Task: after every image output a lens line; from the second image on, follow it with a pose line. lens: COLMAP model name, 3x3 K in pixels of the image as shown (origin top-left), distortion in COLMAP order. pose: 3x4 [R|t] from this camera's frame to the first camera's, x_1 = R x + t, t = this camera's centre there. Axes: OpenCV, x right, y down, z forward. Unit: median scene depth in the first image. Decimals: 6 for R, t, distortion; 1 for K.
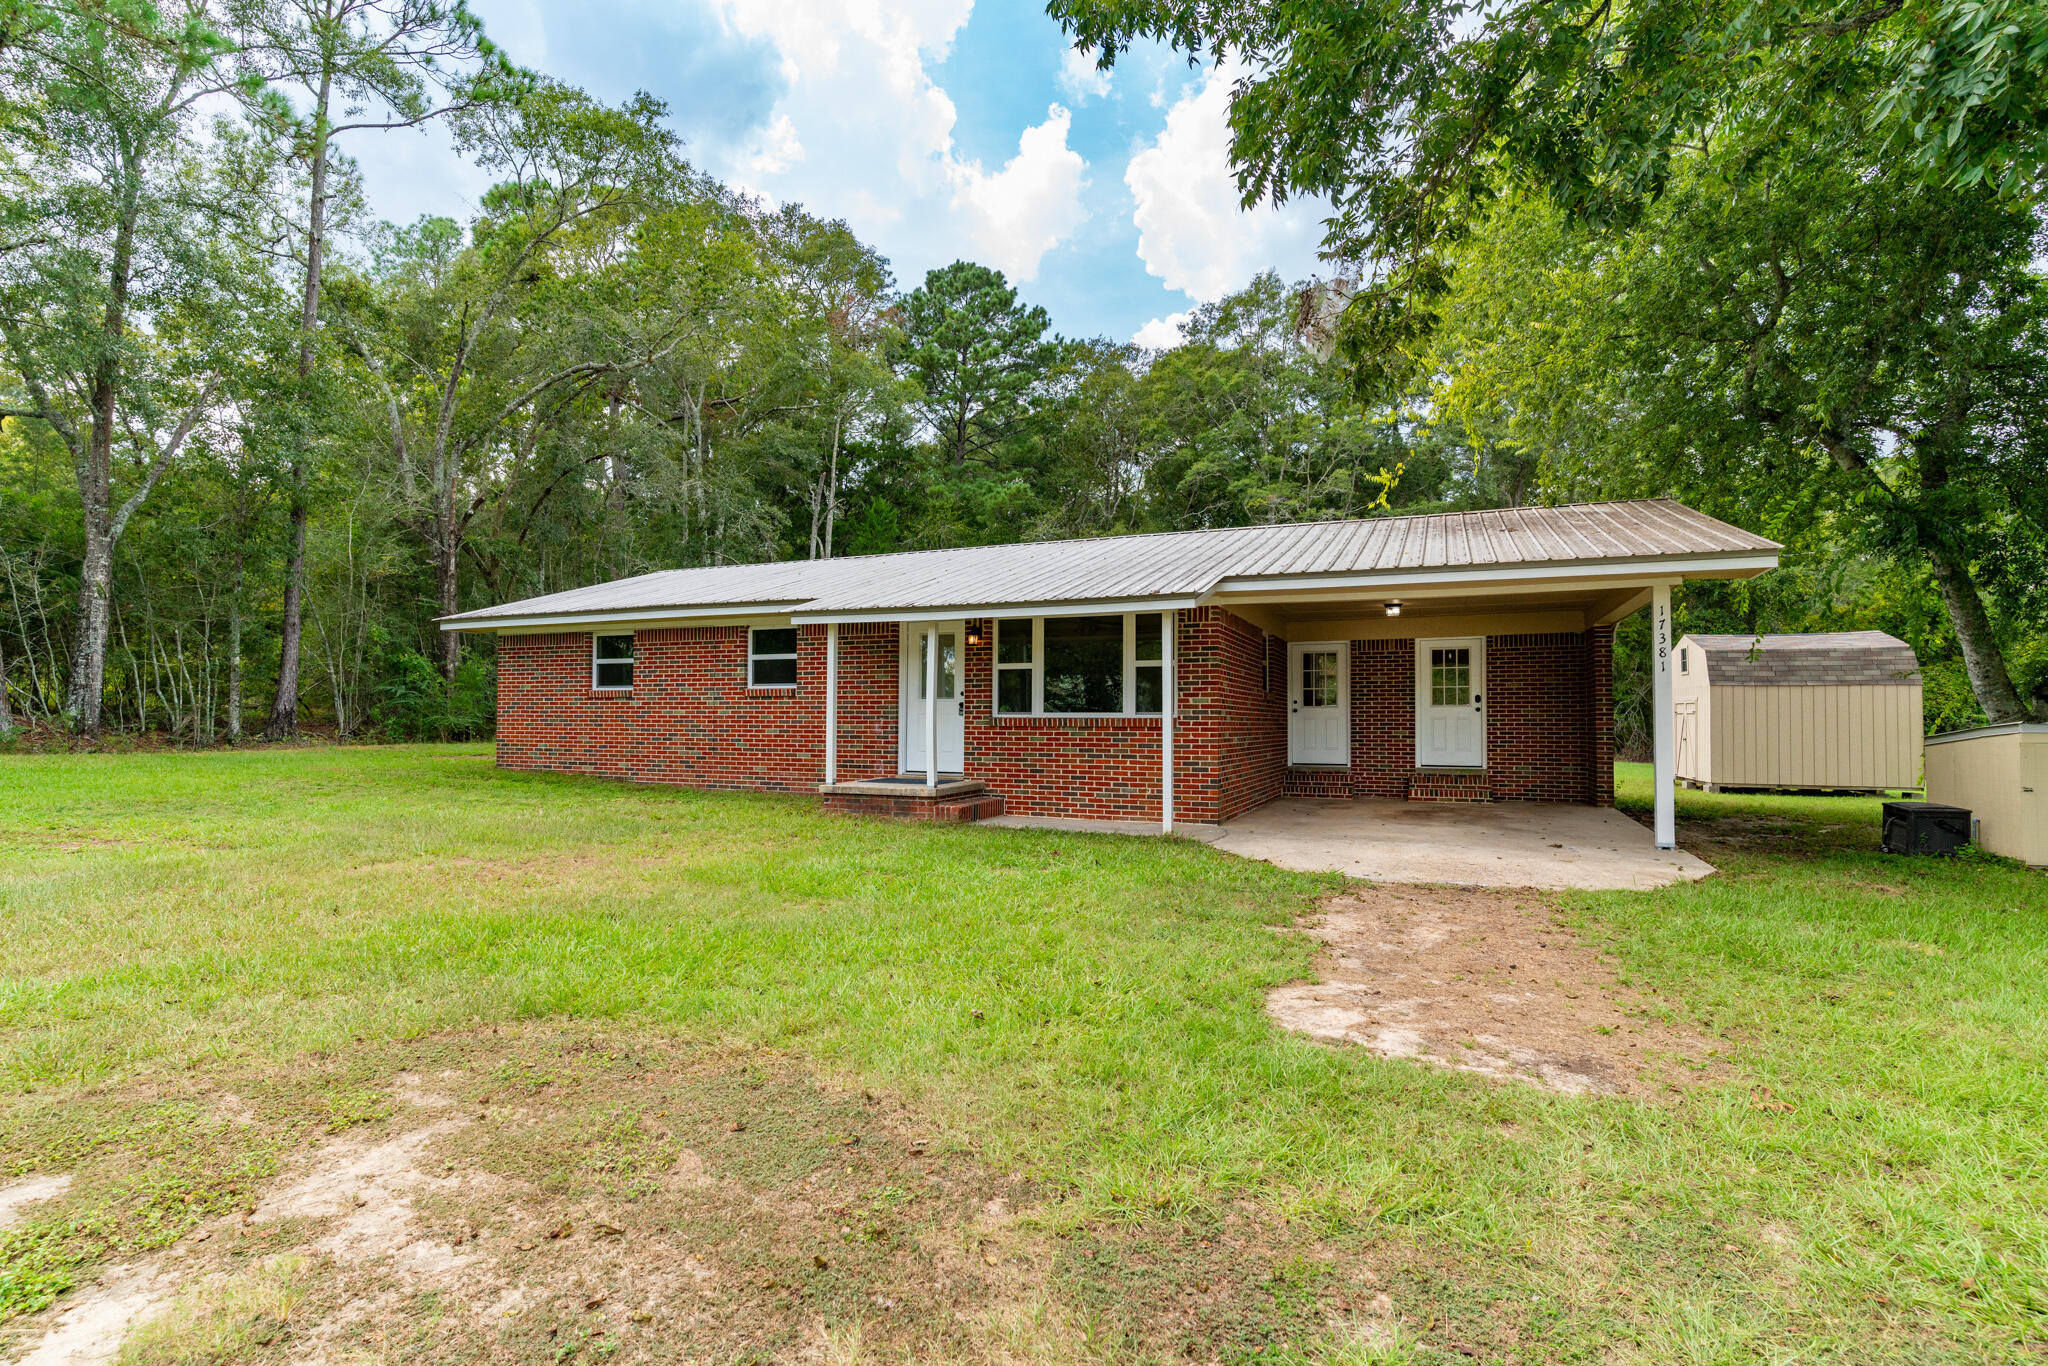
lens RADIAL K [[969.2, 0, 1020.3], [0, 969.2, 694.8], [0, 0, 1]] dist [0.001068, 0.000378]
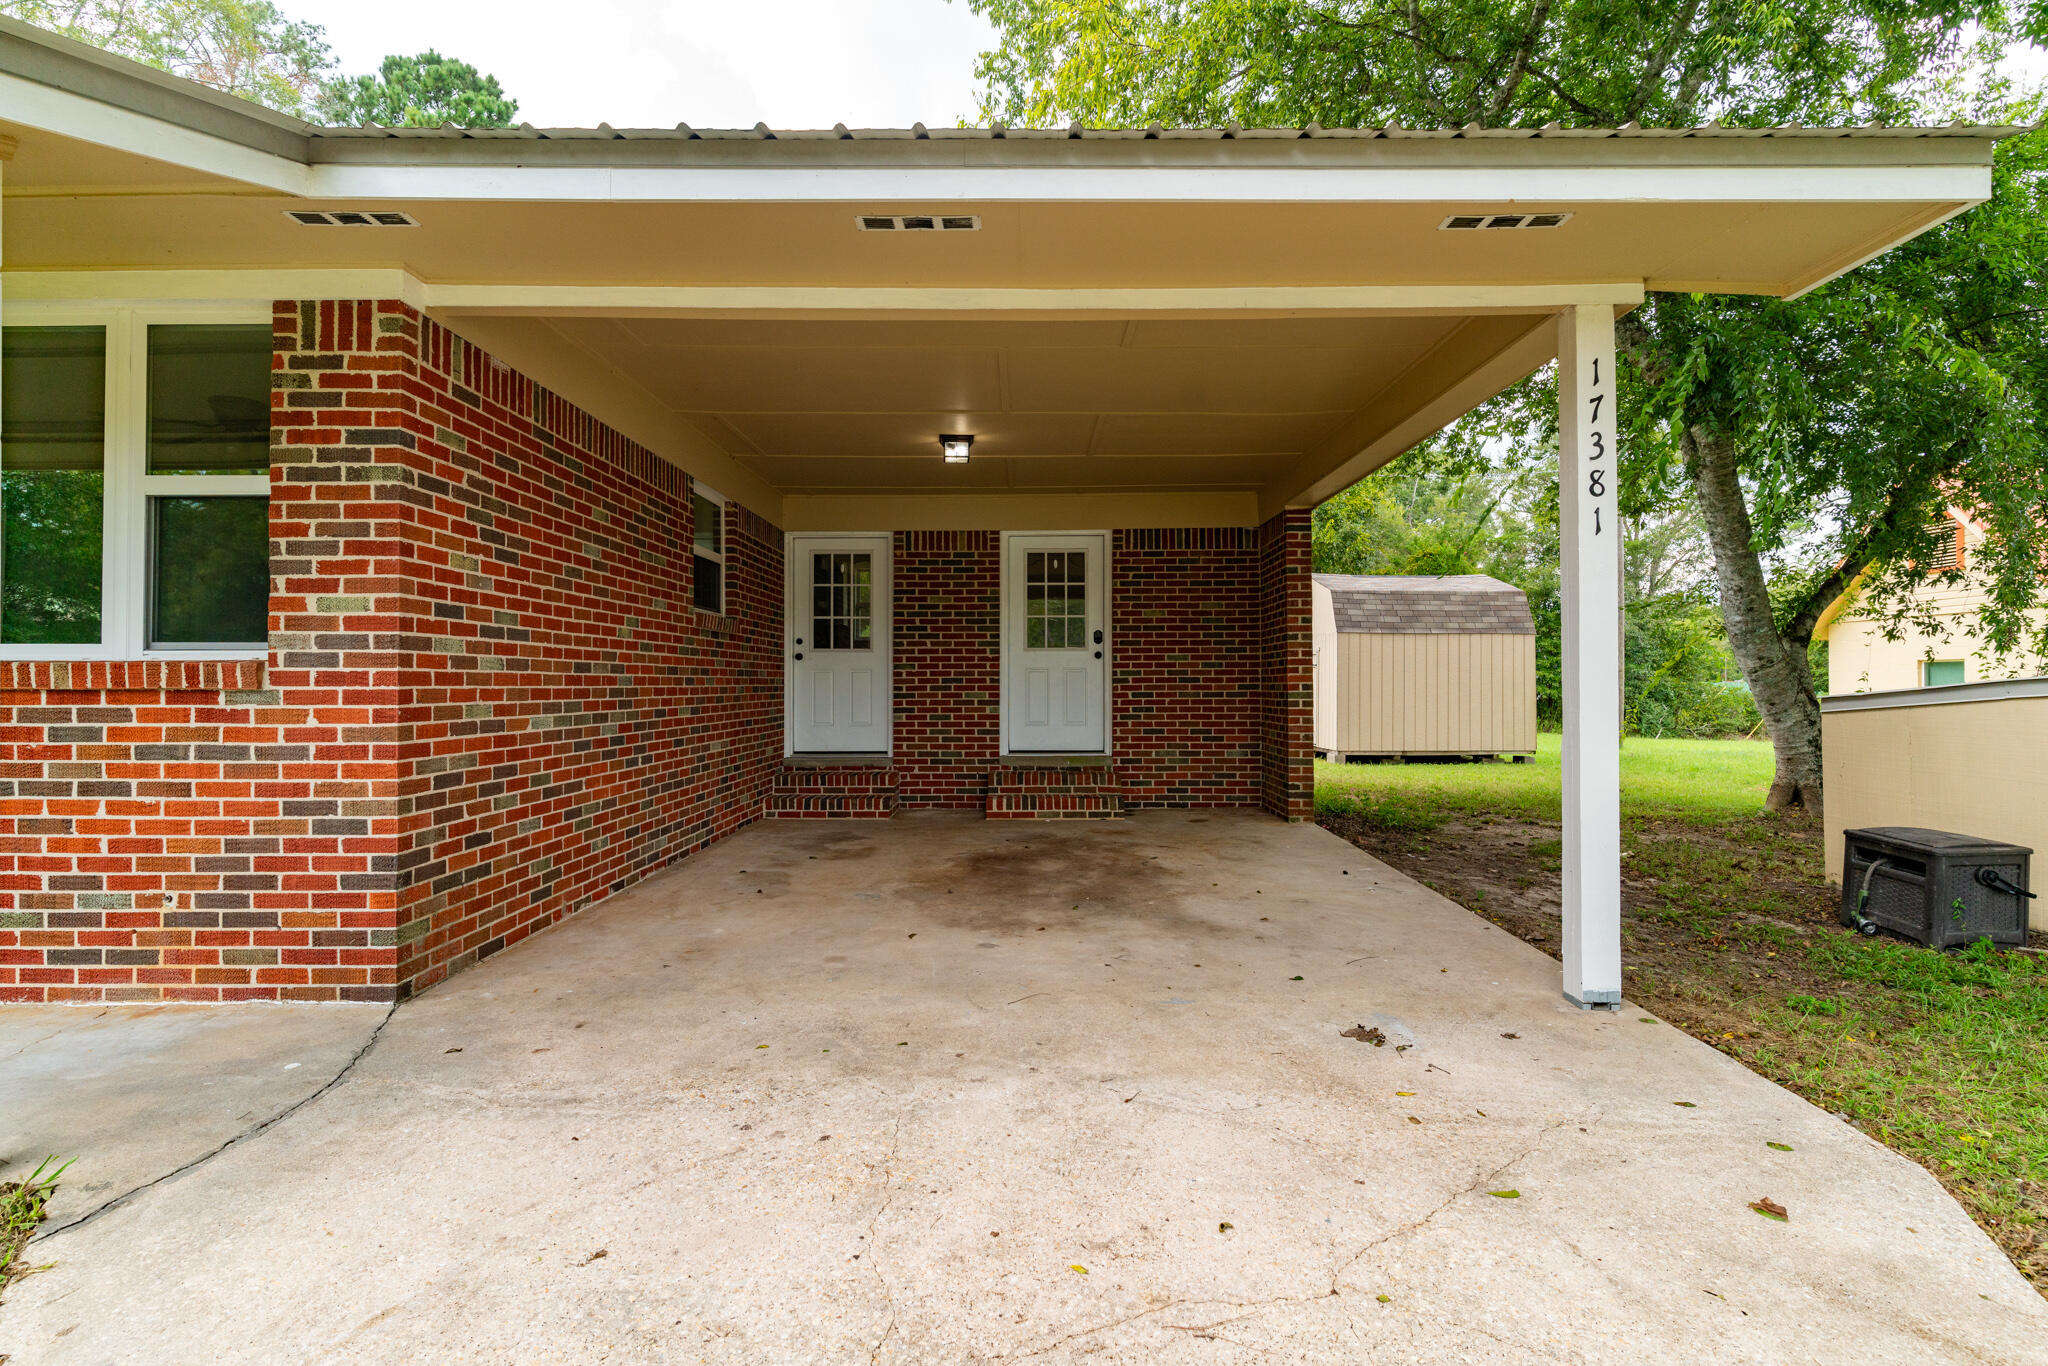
lens RADIAL K [[969.2, 0, 1020.3], [0, 969.2, 694.8], [0, 0, 1]] dist [0.001068, 0.000378]
pose [[0.921751, -0.009067, 0.387676, 0.195310], [-0.007597, 0.999113, 0.041429, 0.014967], [-0.387708, -0.041132, 0.920864, 0.464323]]
